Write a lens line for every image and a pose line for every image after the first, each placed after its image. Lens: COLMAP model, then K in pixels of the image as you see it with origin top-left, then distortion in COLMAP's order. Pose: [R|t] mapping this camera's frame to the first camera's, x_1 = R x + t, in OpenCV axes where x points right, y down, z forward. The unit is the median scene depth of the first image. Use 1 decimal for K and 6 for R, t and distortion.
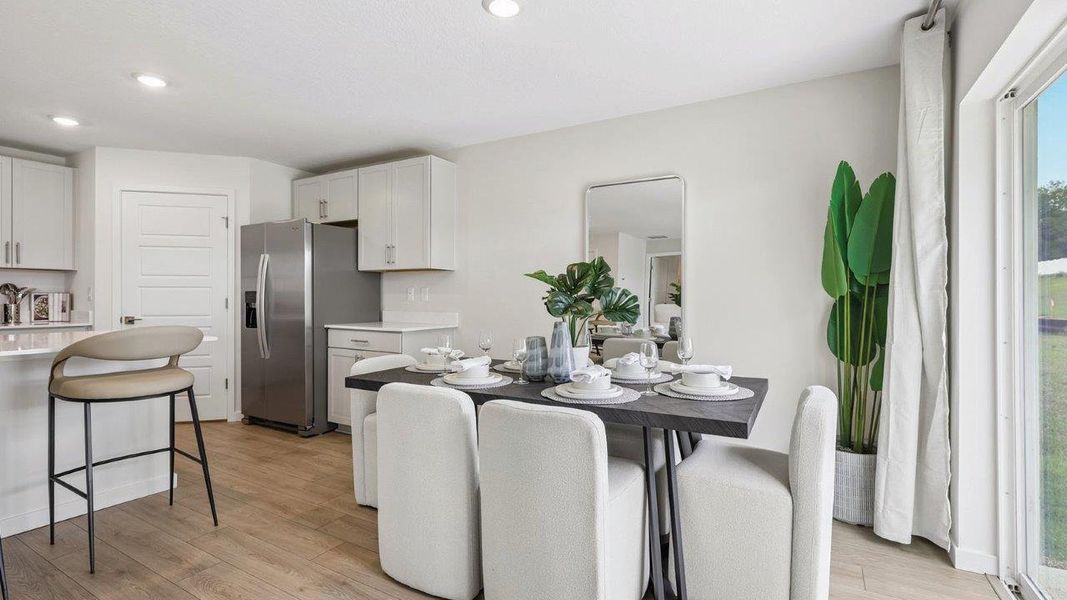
lens RADIAL K [[488.3, 0, 538.0], [0, 488.3, 294.3], [0, 0, 1]] dist [0.001989, 0.000685]
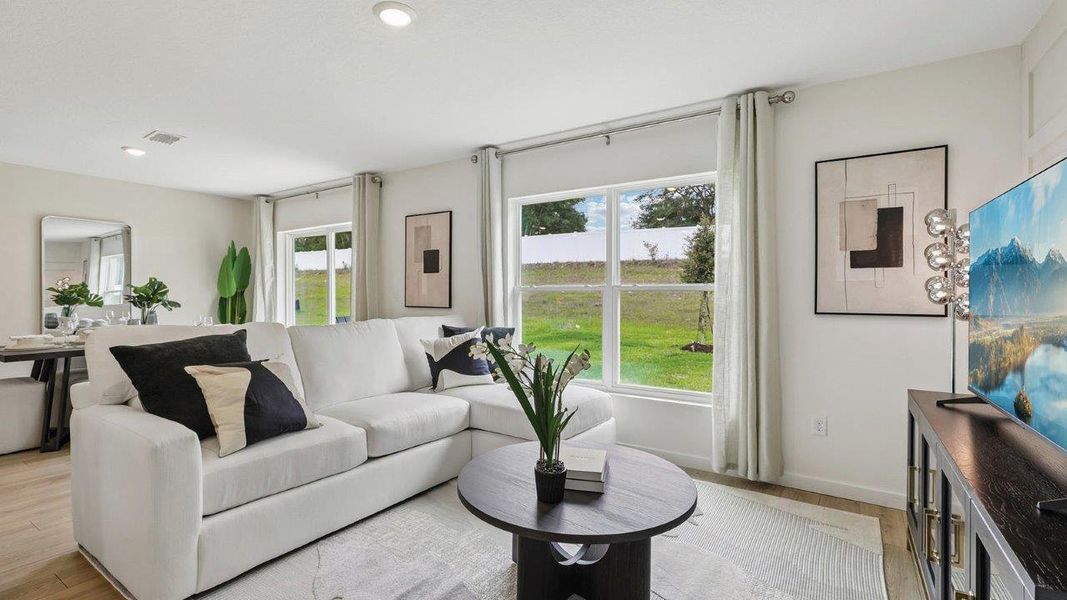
lens RADIAL K [[475.2, 0, 539.8], [0, 475.2, 298.9], [0, 0, 1]] dist [-0.001264, -0.000159]
pose [[0.048638, -0.014369, 0.998713, -0.945879], [-0.002088, 0.999893, 0.014487, -0.012465], [-0.998814, -0.002789, 0.048603, -0.356105]]
